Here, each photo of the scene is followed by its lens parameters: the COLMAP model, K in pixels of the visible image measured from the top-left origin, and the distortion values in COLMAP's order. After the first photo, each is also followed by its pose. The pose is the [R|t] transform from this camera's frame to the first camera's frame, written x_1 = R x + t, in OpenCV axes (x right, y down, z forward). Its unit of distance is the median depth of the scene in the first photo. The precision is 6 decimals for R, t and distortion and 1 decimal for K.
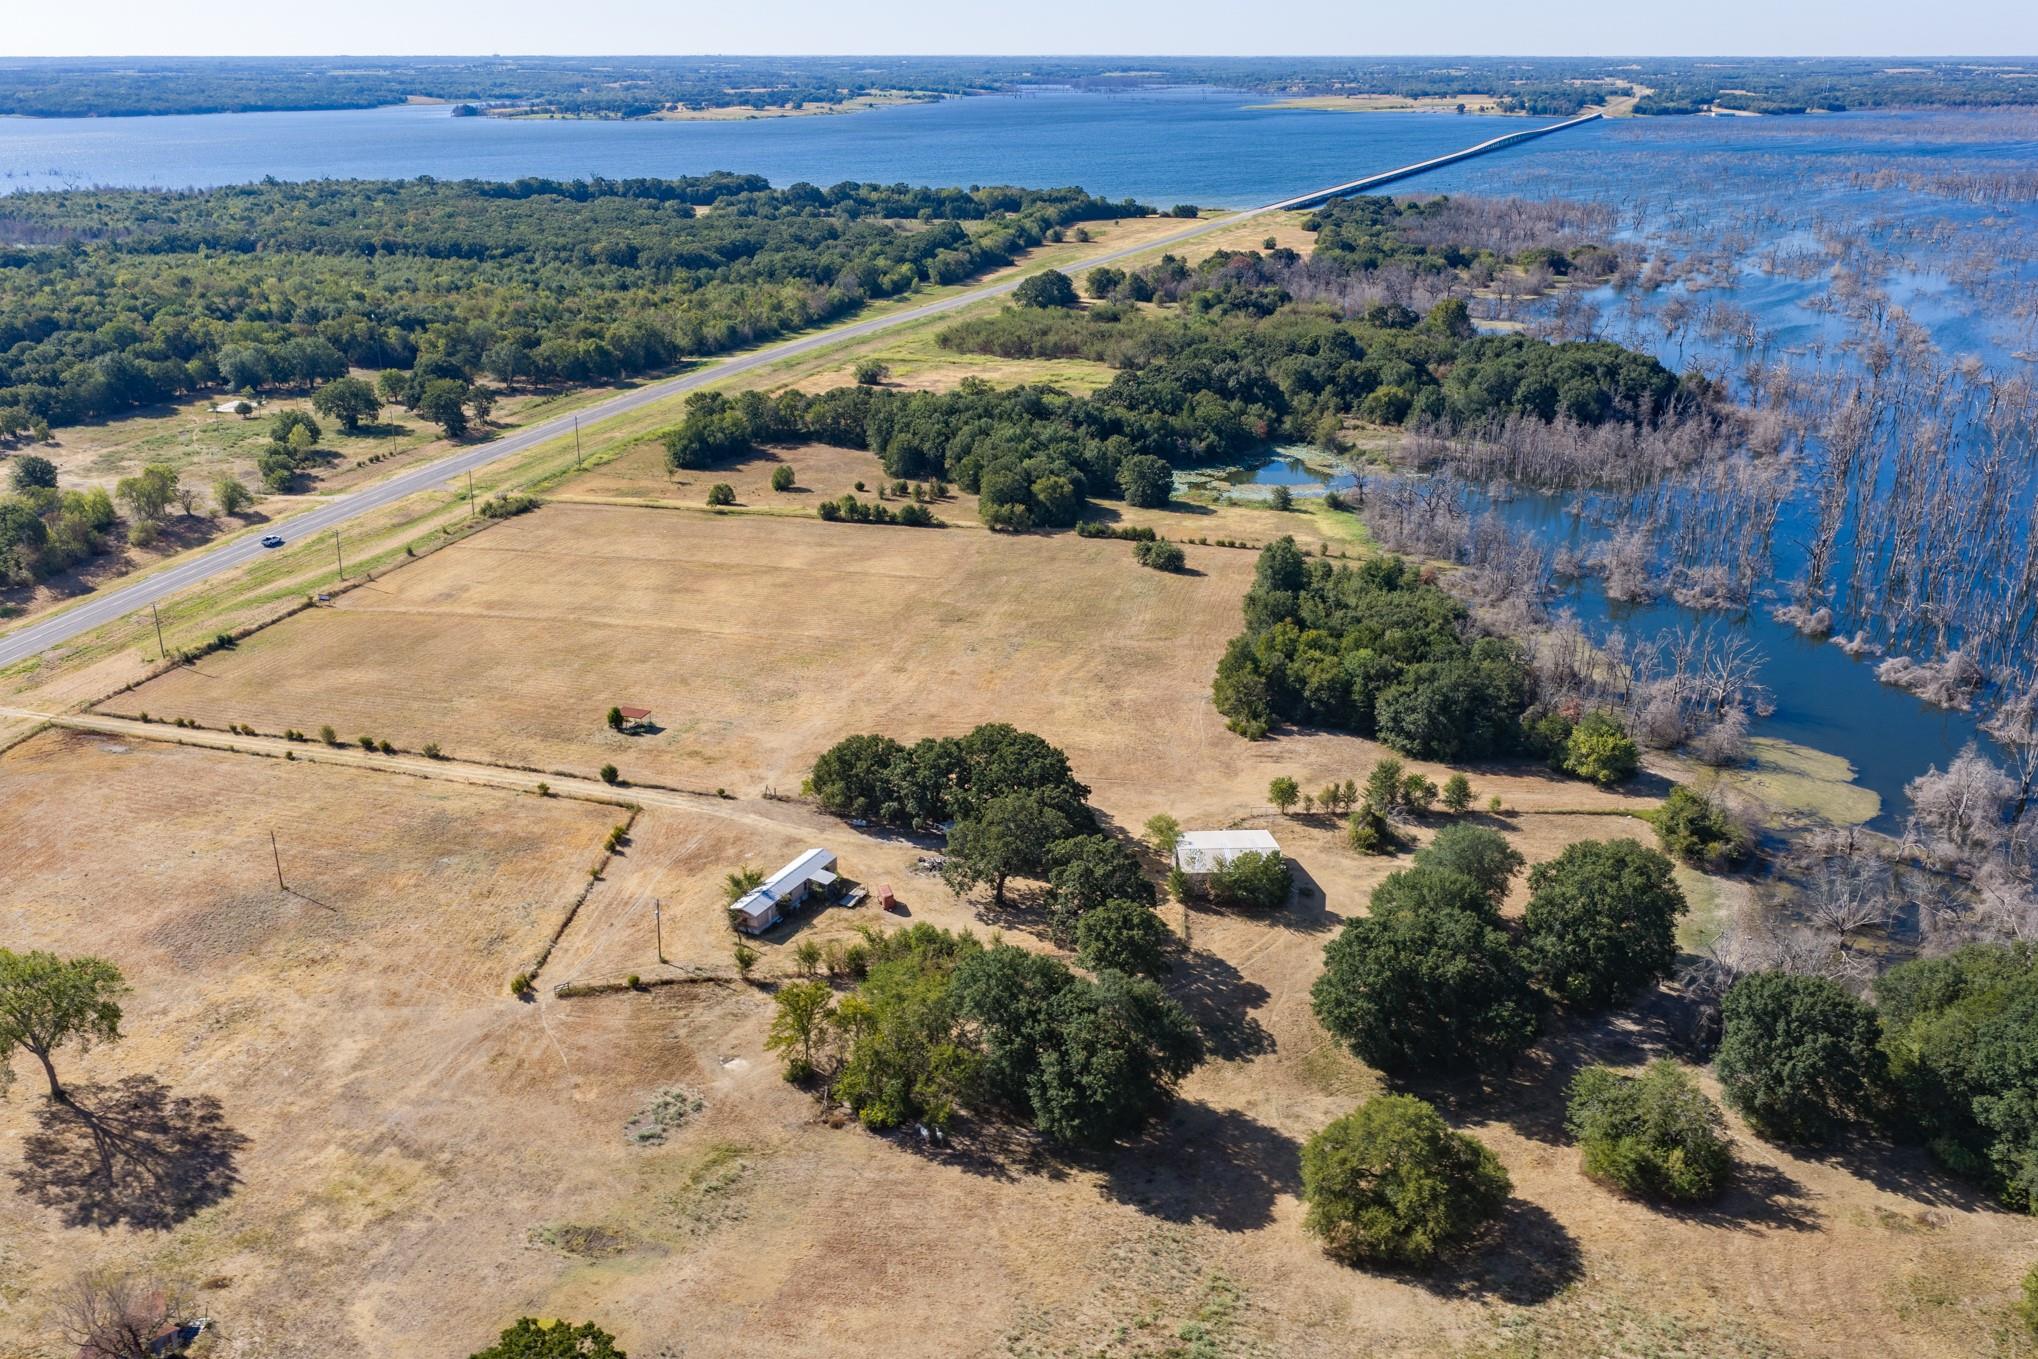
lens RADIAL K [[1715.0, 0, 1021.1], [0, 1715.0, 682.9], [0, 0, 1]] dist [0.011096, -0.017979]
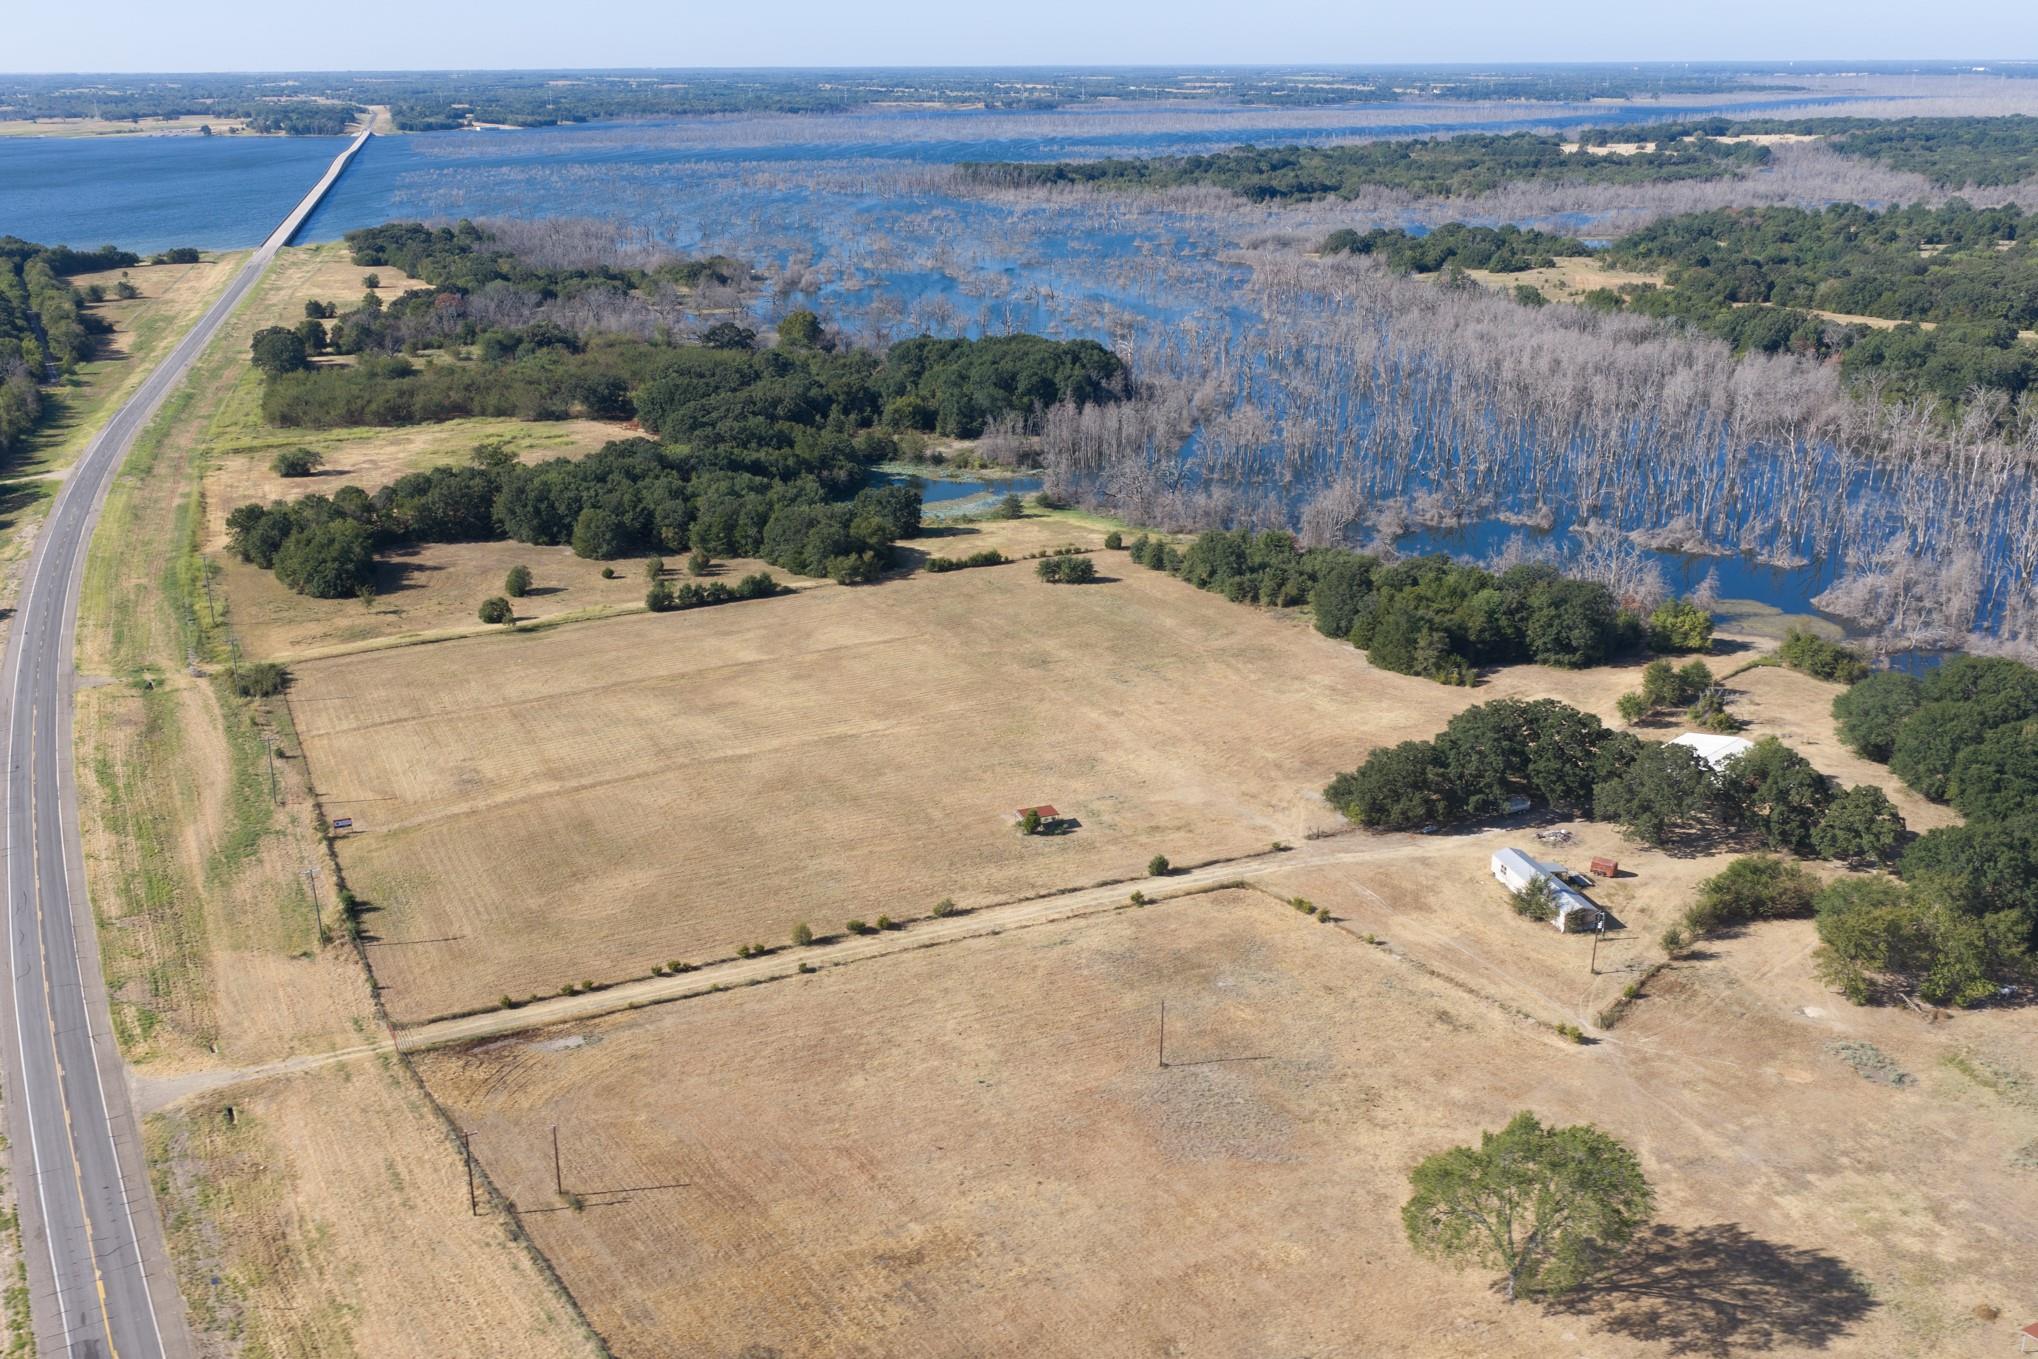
lens RADIAL K [[1812.0, 0, 1024.3], [0, 1812.0, 678.2], [0, 0, 1]] dist [0.011894, -0.017662]
pose [[0.753853, -0.217408, 0.620032, -0.550805], [0.234128, 0.970610, 0.055675, -0.071417], [-0.613913, 0.103196, 0.782599, 0.187304]]
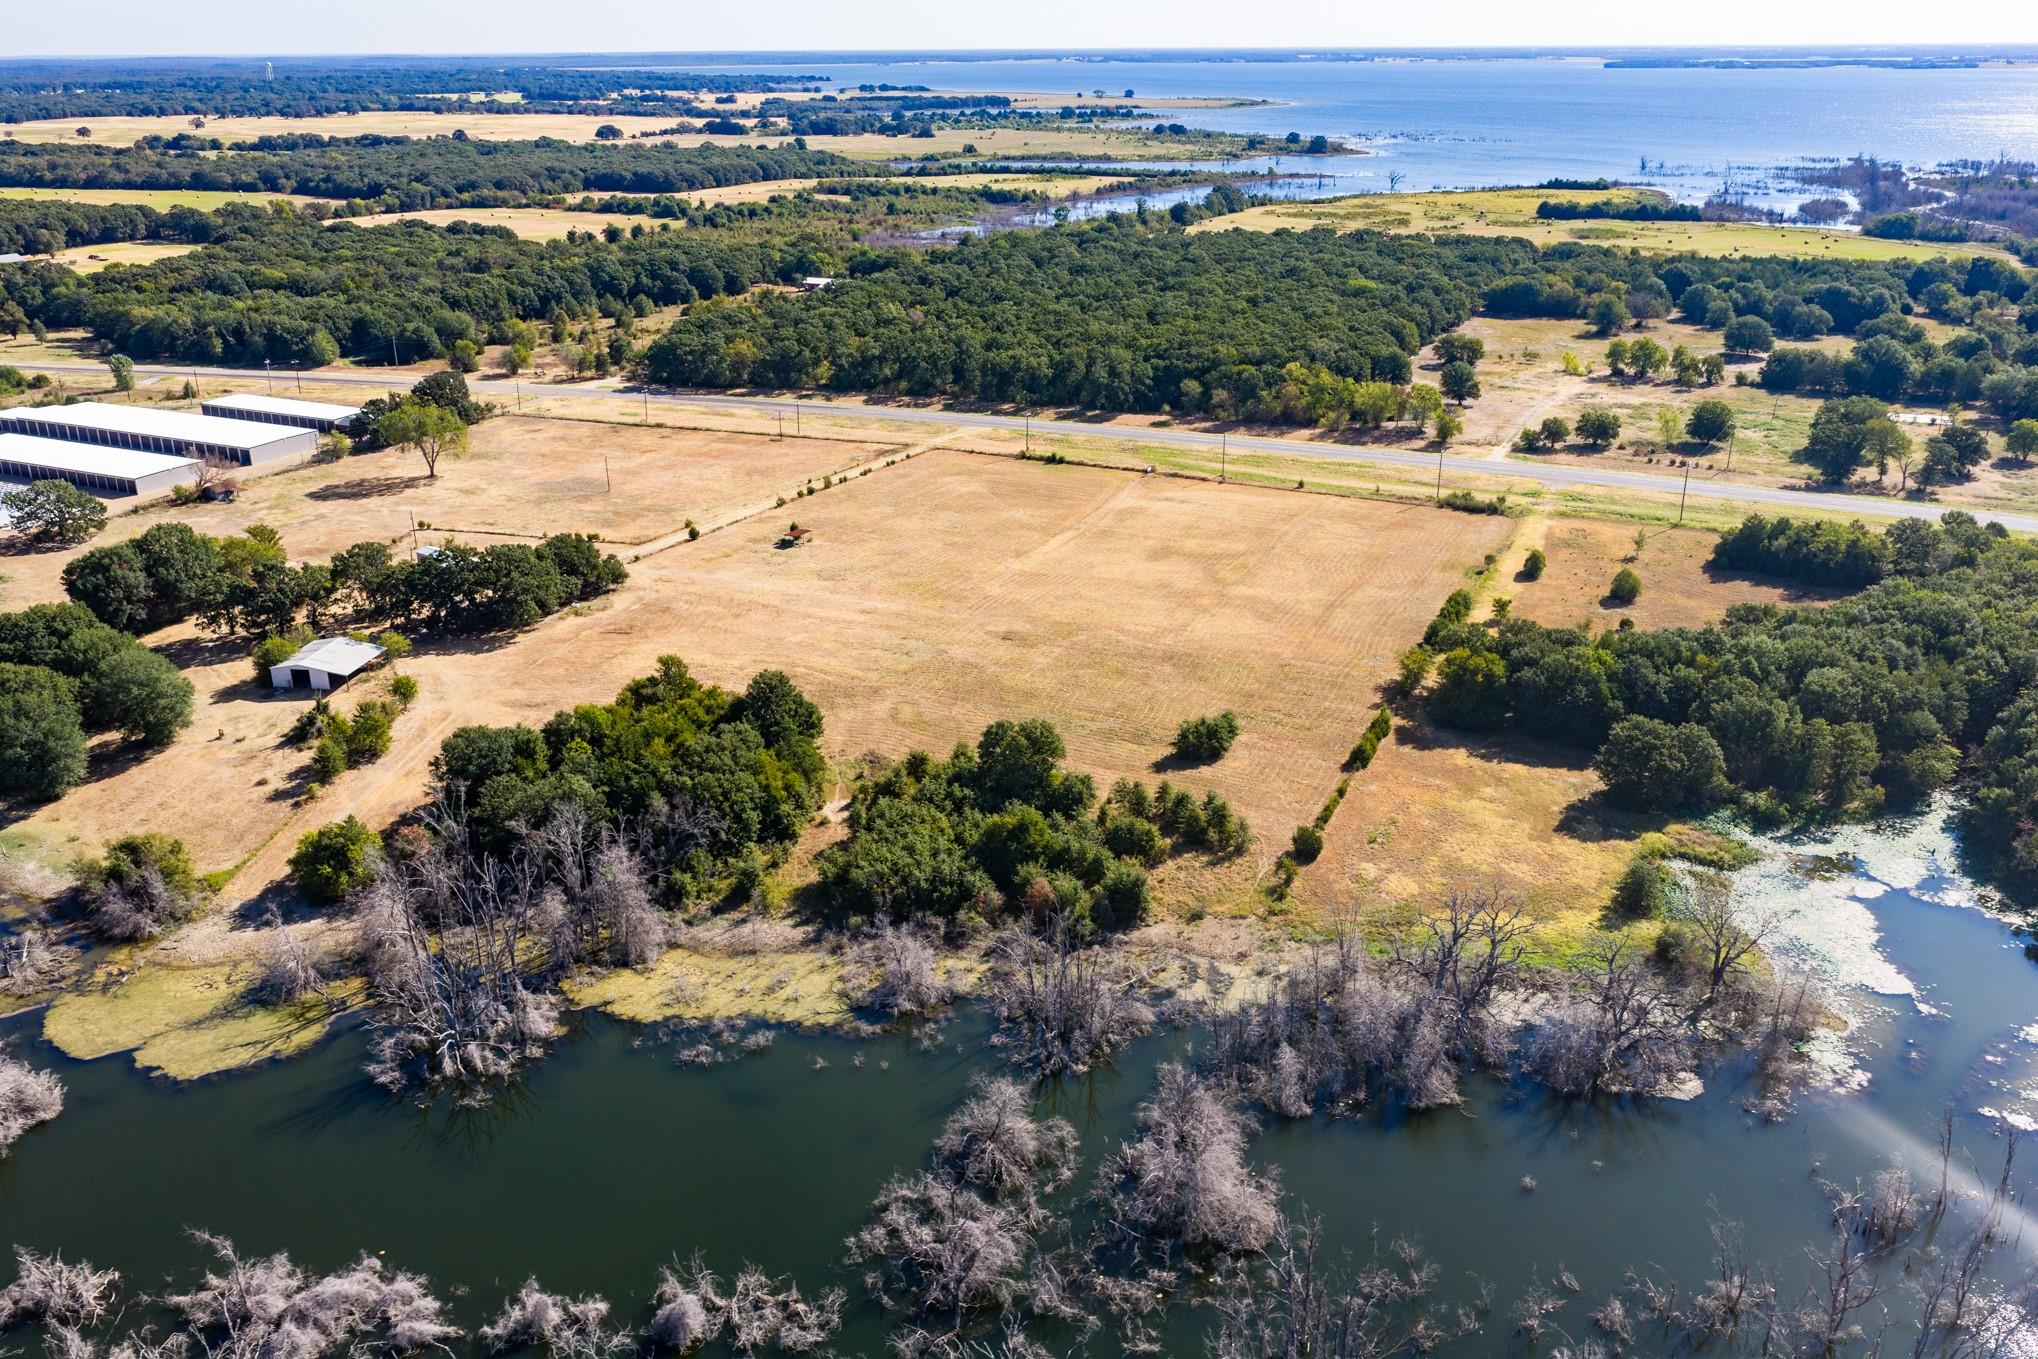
lens RADIAL K [[1708.1, 0, 1042.0], [0, 1708.1, 681.4], [0, 0, 1]] dist [0.021193, -0.019104]
pose [[-0.186188, 0.343985, -0.920331, 0.672225], [-0.336852, 0.857588, 0.388681, -0.313796], [0.922965, 0.382383, -0.043800, 0.882874]]
